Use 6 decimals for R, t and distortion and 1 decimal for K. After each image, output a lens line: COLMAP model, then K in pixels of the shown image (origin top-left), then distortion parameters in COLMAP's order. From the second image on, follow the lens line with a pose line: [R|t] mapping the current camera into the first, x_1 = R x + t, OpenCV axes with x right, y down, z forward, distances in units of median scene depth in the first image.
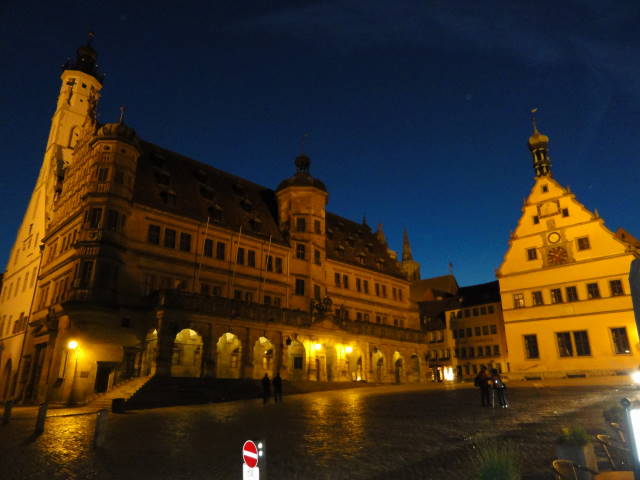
lens RADIAL K [[451.9, 0, 320.0], [0, 451.9, 240.0], [0, 0, 1]] dist [0.003827, 0.002056]
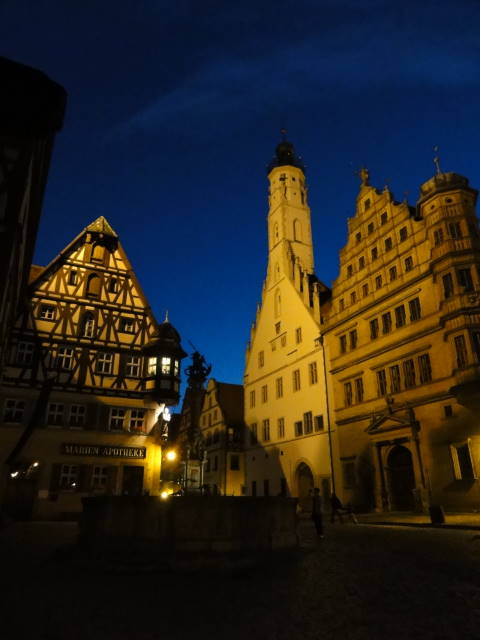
lens RADIAL K [[451.9, 0, 240.0], [0, 451.9, 320.0], [0, 0, 1]] dist [0.003827, 0.002056]
pose [[0.941978, -0.131347, -0.308909, -0.391785], [0.111683, 0.990471, -0.080580, 0.026603], [0.316550, 0.041405, 0.947672, 0.057510]]
